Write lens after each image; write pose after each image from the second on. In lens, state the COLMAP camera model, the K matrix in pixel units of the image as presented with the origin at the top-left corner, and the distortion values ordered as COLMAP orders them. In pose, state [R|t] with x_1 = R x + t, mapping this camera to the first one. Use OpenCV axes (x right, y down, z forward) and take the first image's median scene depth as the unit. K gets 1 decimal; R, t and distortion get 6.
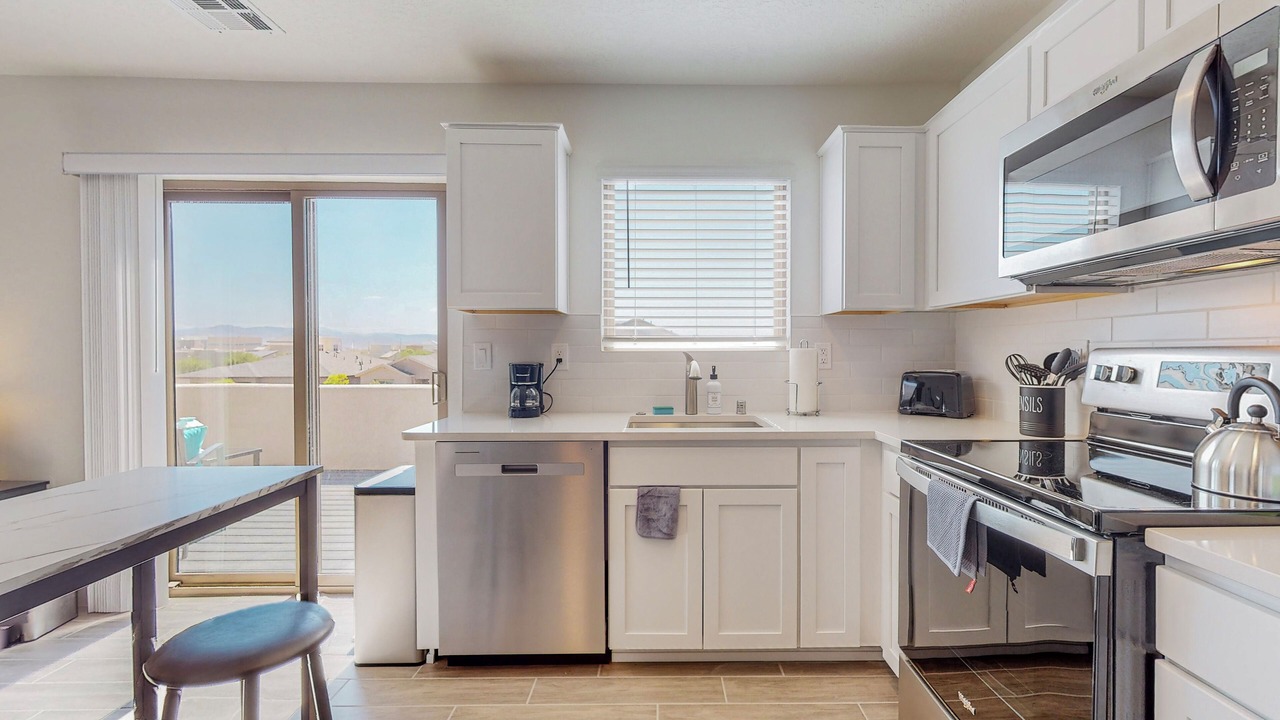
lens RADIAL K [[565.0, 0, 664.4], [0, 565.0, 357.7], [0, 0, 1]] dist [-0.010011, 0.000023]
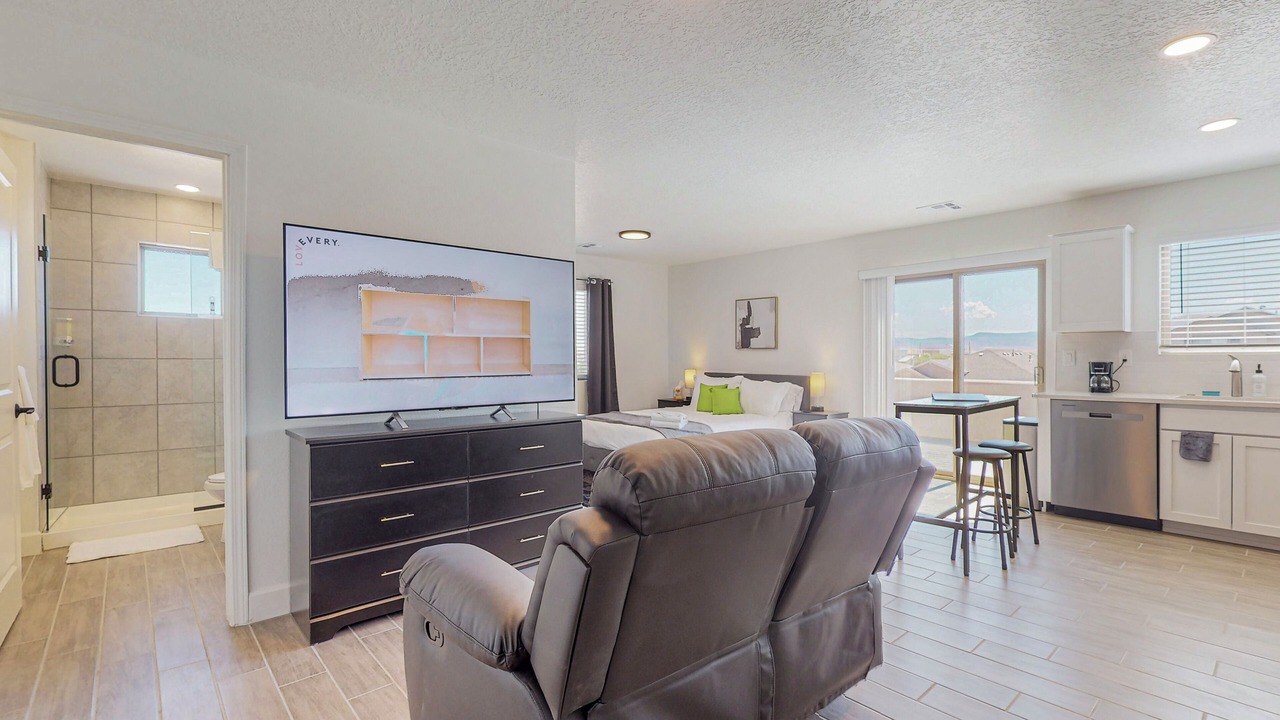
lens RADIAL K [[579.0, 0, 674.2], [0, 579.0, 362.5], [0, 0, 1]] dist [0.009037, -0.000168]
pose [[0.672786, 0.003797, -0.739827, 0.197481], [-0.003155, 0.999992, 0.002263, 0.011978], [0.739830, 0.000812, 0.672793, -1.185152]]
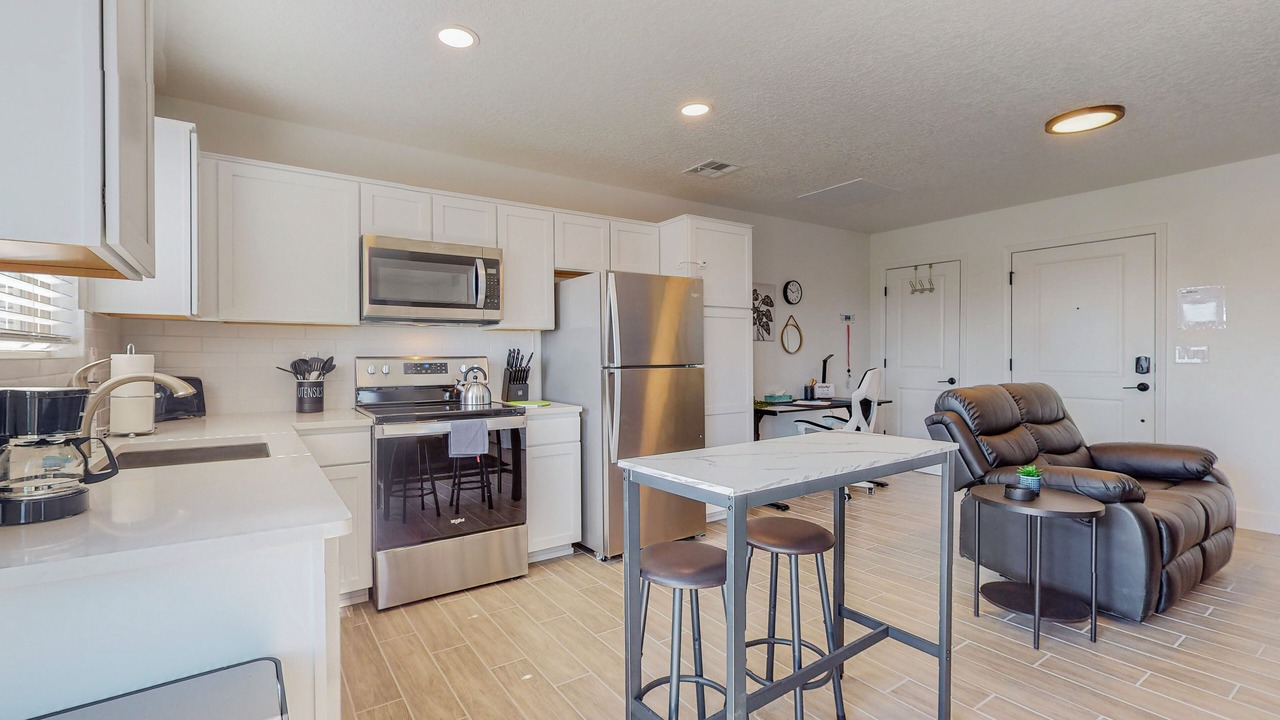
lens RADIAL K [[548.9, 0, 602.5], [0, 548.9, 360.2], [0, 0, 1]] dist [-0.001744, -0.000308]
pose [[-0.522043, -0.000637, 0.852919, -0.819266], [0.016830, 0.999797, 0.011047, -0.007734], [-0.852753, 0.020122, -0.521927, 0.861245]]
